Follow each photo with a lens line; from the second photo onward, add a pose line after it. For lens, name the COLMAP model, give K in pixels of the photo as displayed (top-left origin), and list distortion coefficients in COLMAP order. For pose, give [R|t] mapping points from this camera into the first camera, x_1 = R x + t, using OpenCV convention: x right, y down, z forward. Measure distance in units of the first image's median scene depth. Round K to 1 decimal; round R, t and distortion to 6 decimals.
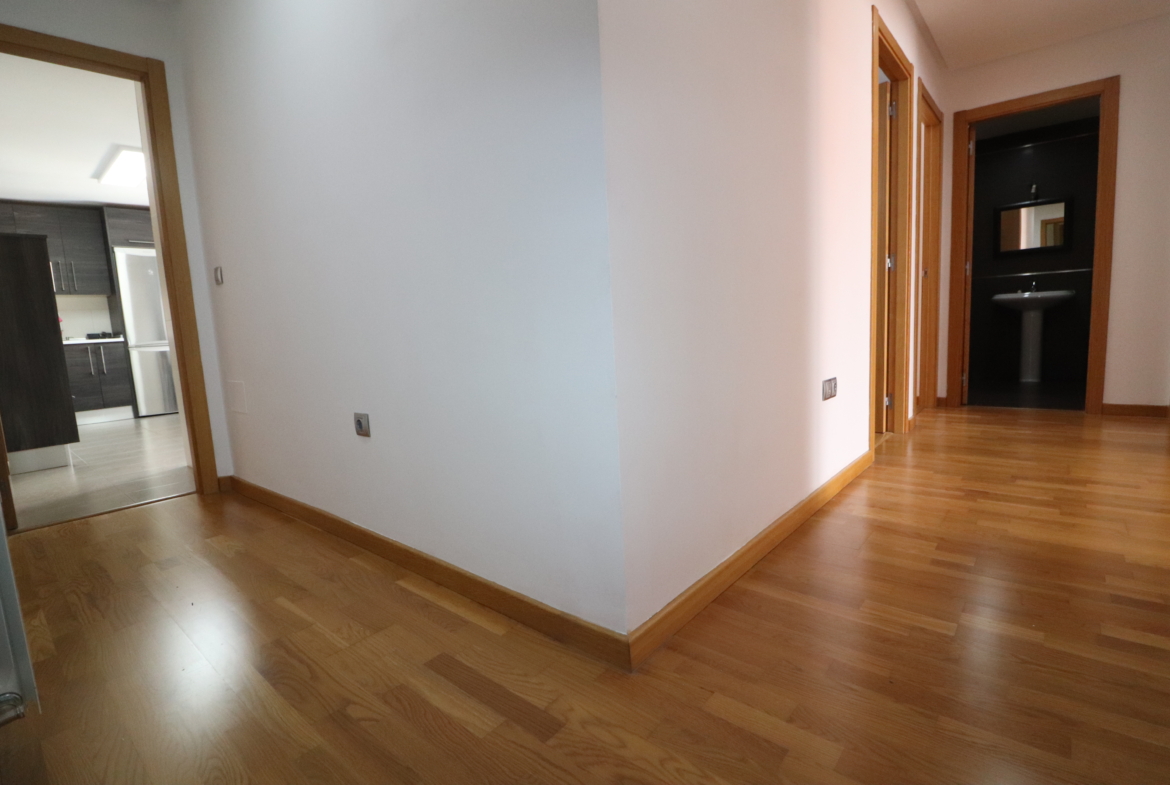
lens RADIAL K [[550.3, 0, 586.0], [0, 550.3, 384.7], [0, 0, 1]] dist [-0.005105, -0.010678]
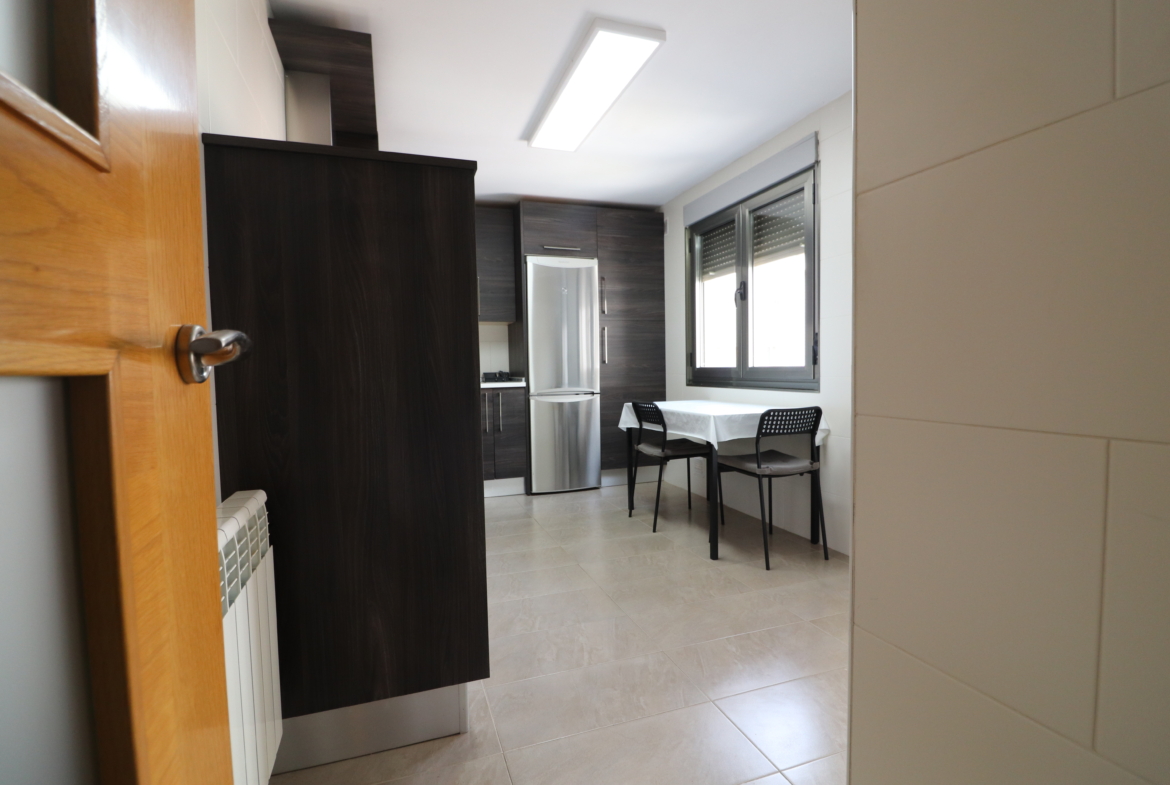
lens RADIAL K [[550.3, 0, 586.0], [0, 550.3, 396.1], [0, 0, 1]] dist [-0.005105, -0.010678]
pose [[0.868863, 0.068042, -0.490354, -0.427028], [-0.095059, 0.995008, -0.030368, -0.053402], [0.485840, 0.072998, 0.870994, 0.415420]]
